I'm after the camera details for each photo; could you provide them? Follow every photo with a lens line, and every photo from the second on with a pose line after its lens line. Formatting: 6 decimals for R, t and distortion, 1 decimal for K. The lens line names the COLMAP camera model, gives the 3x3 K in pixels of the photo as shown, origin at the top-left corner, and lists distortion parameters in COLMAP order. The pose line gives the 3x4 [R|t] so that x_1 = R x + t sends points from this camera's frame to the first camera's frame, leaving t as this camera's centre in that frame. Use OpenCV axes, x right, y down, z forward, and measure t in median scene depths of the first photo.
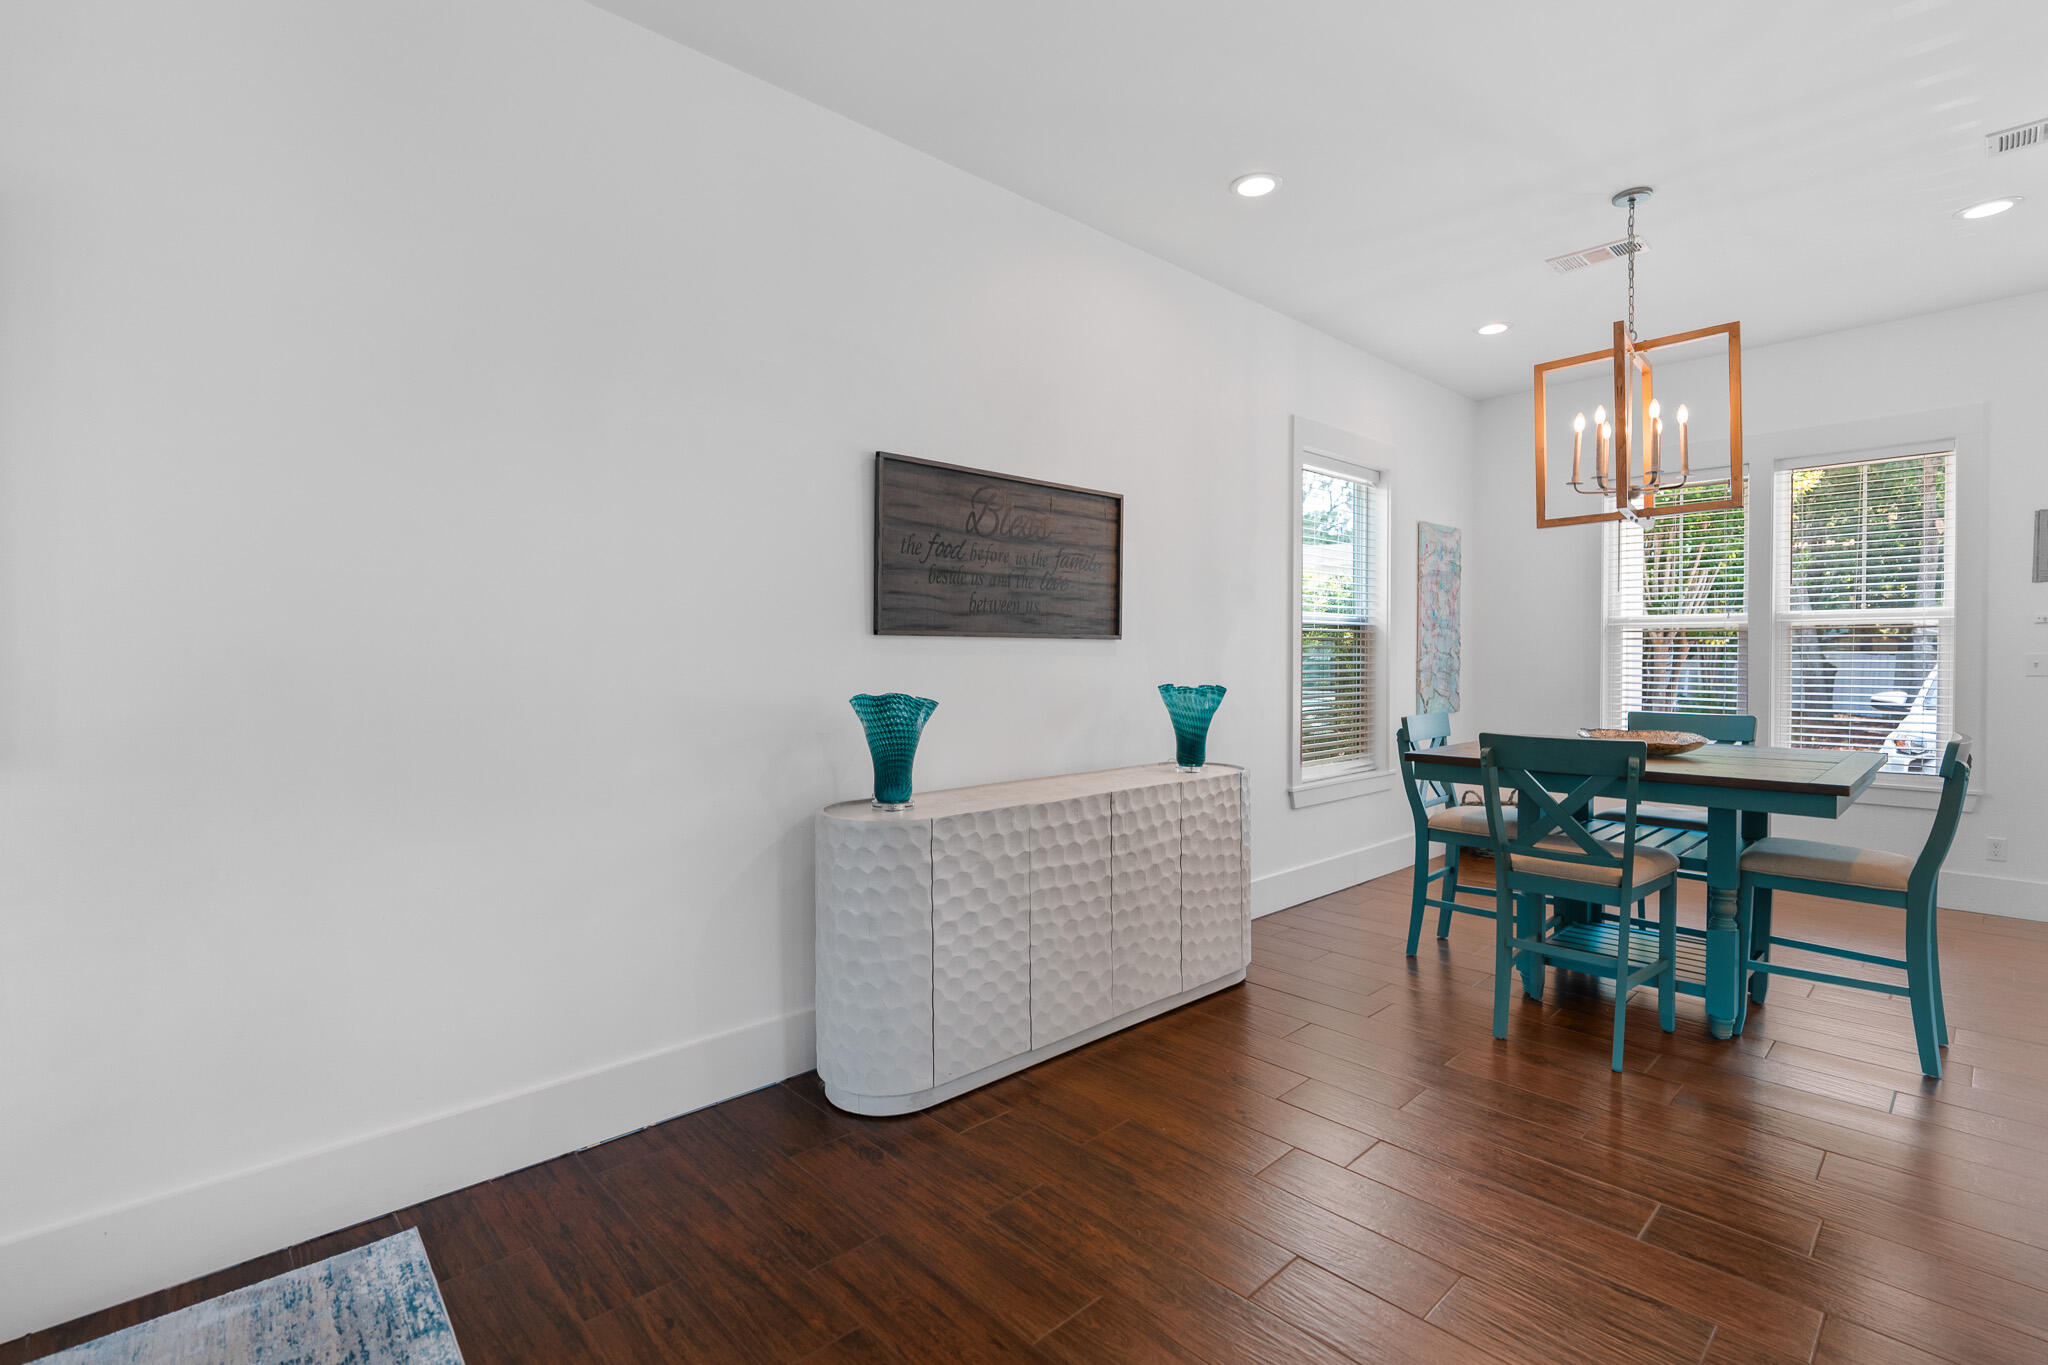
lens RADIAL K [[927.5, 0, 1046.5], [0, 927.5, 673.2], [0, 0, 1]] dist [-0.009473, 0.003600]
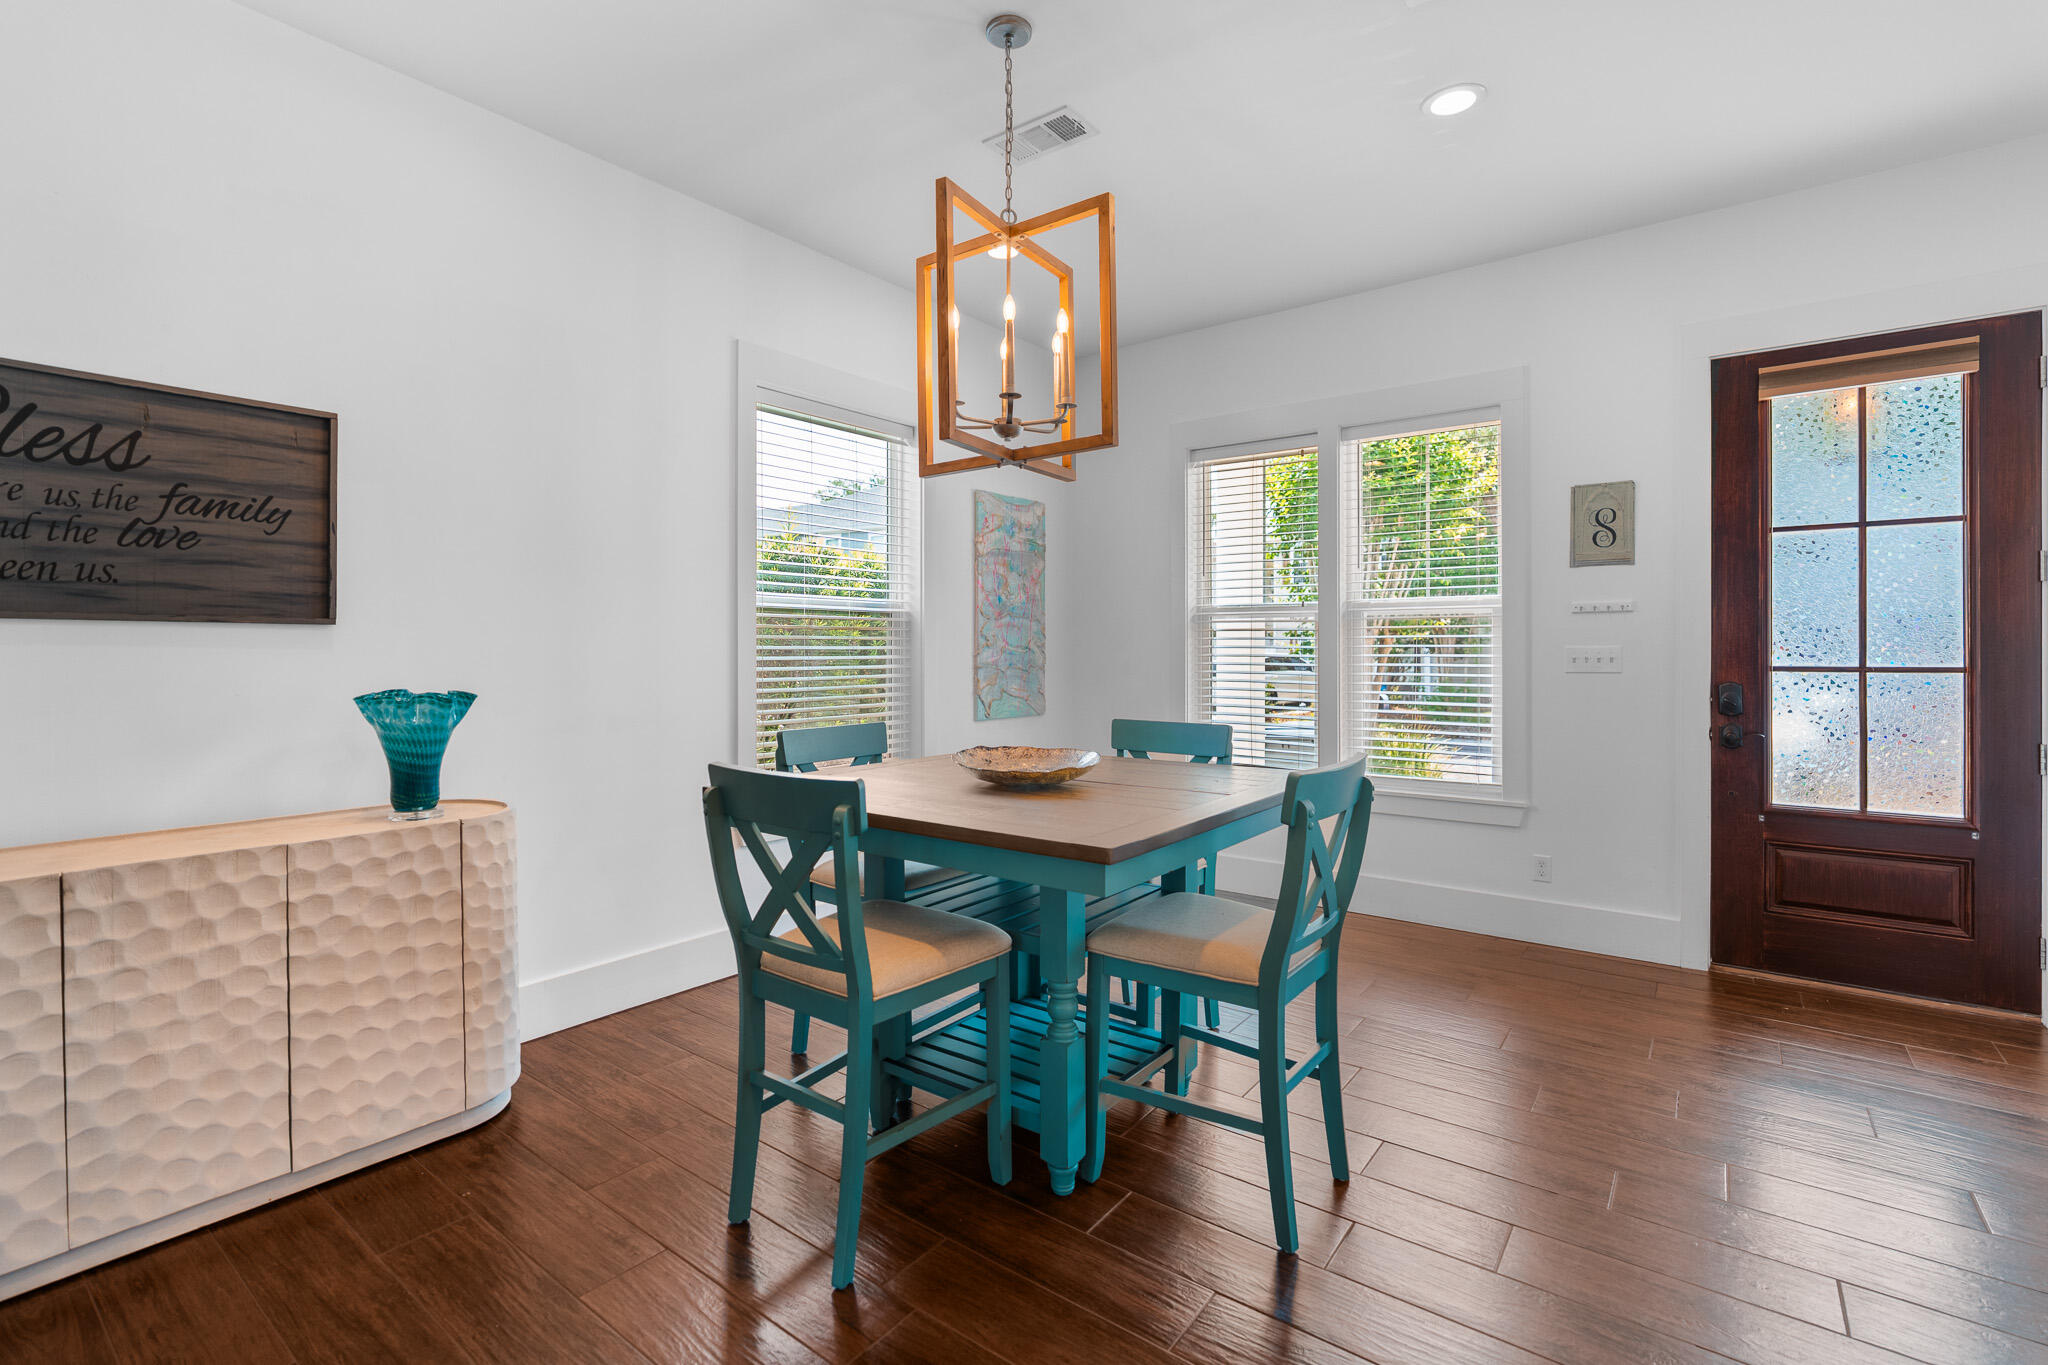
lens RADIAL K [[927.5, 0, 1051.1], [0, 927.5, 655.0], [0, 0, 1]] dist [-0.009473, 0.003600]
pose [[0.985125, 0.000427, 0.171841, 0.526040], [0.001846, 0.999913, -0.013073, -0.004527], [-0.171832, 0.013196, 0.985038, 0.260163]]
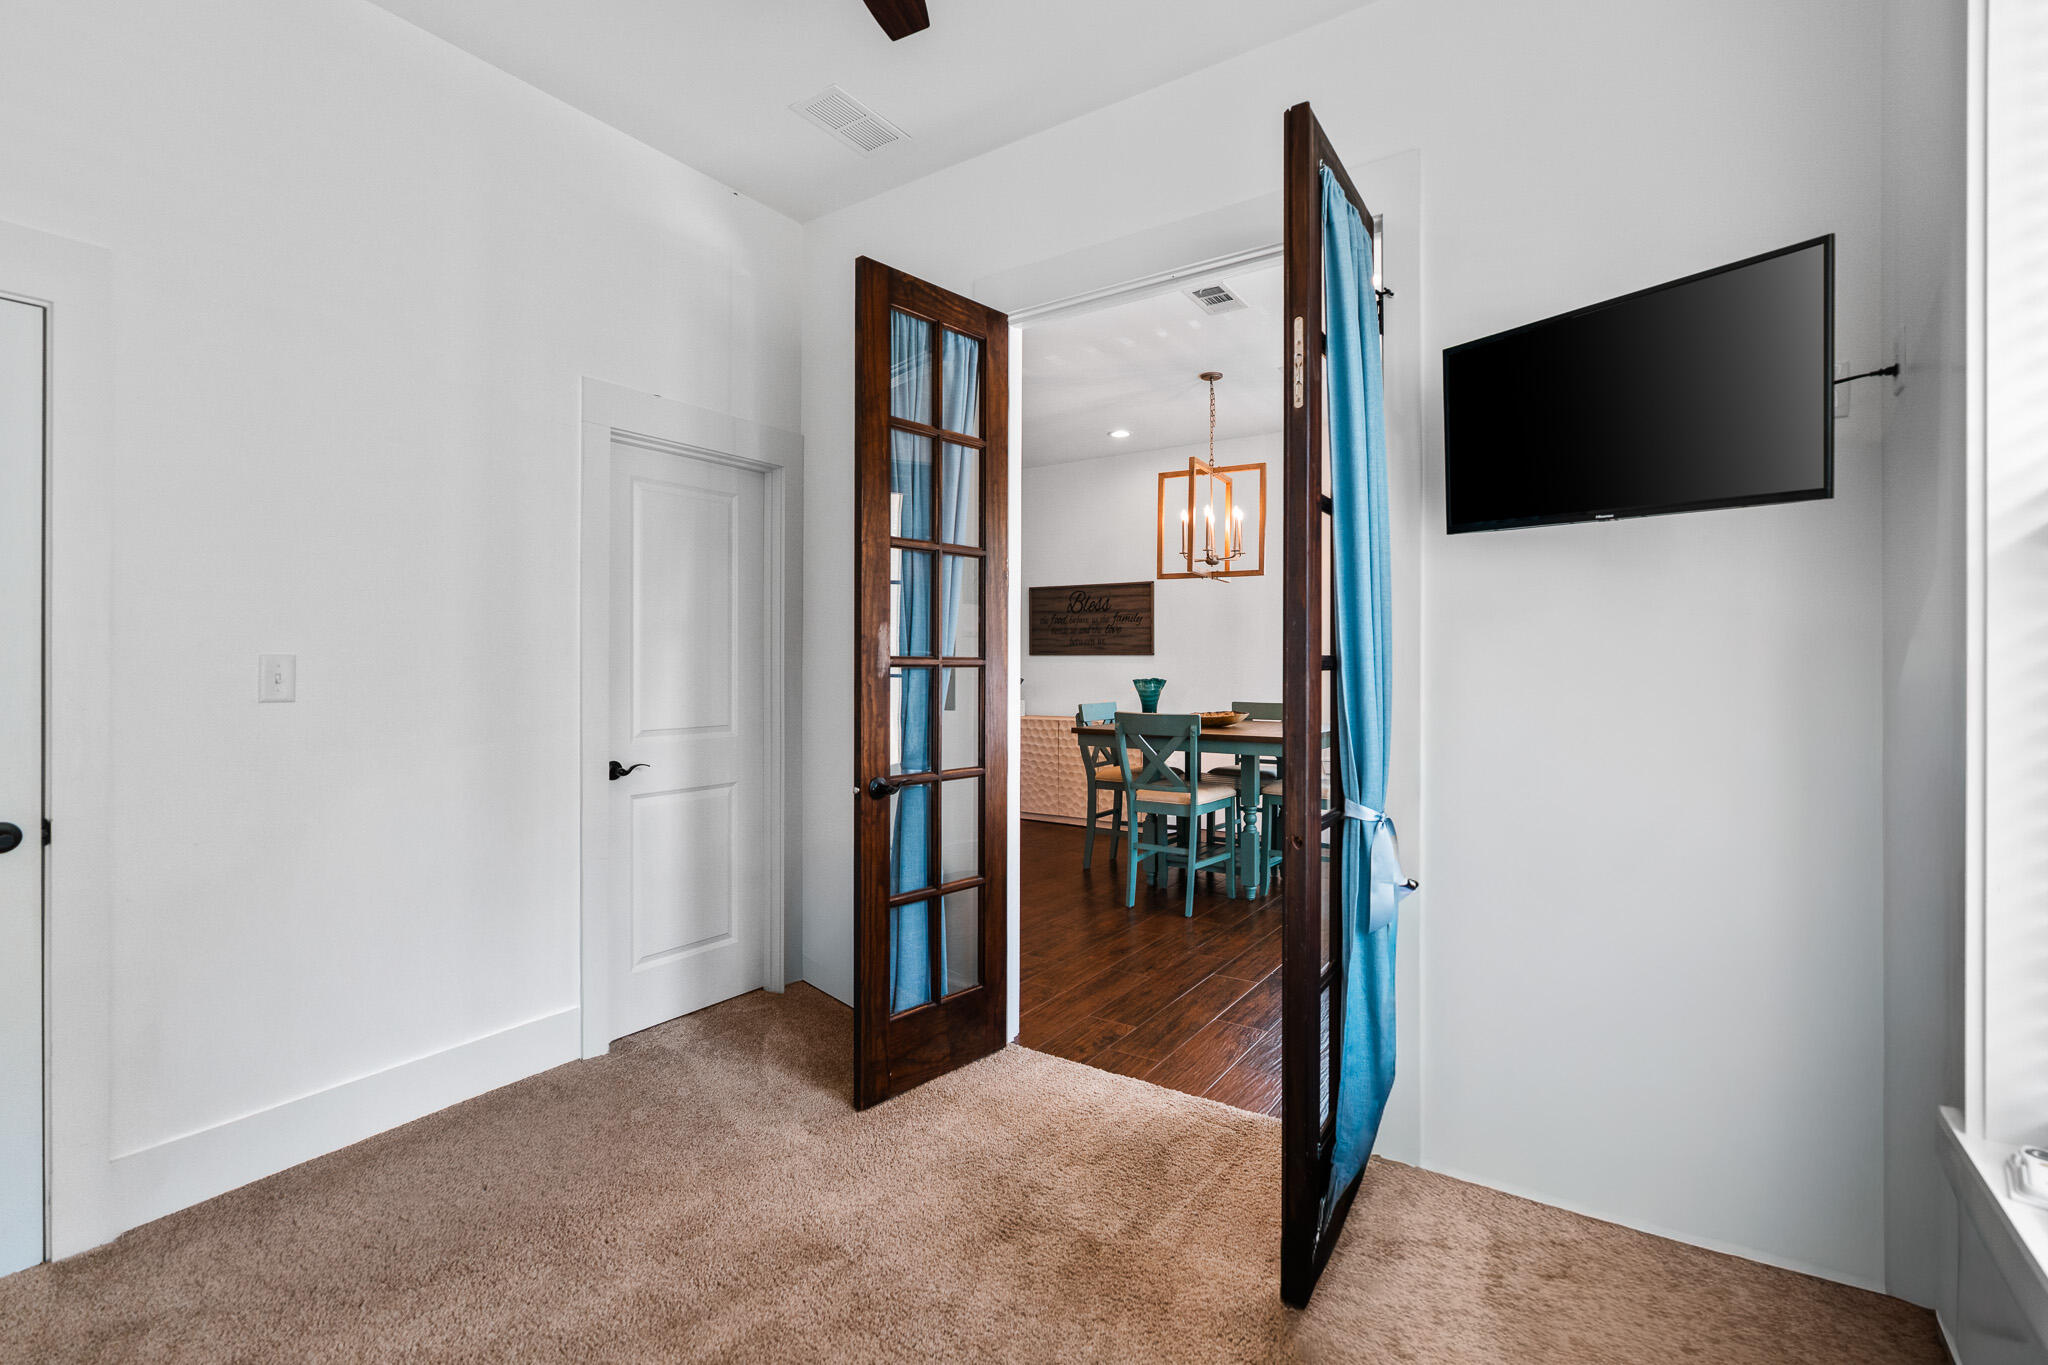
lens RADIAL K [[927.5, 0, 1008.3], [0, 927.5, 668.5], [0, 0, 1]] dist [-0.009473, 0.003600]
pose [[0.226841, 0.005855, -0.973914, 2.083261], [-0.020311, 0.999793, 0.001280, -0.004909], [0.973720, 0.019491, 0.226913, 0.286143]]
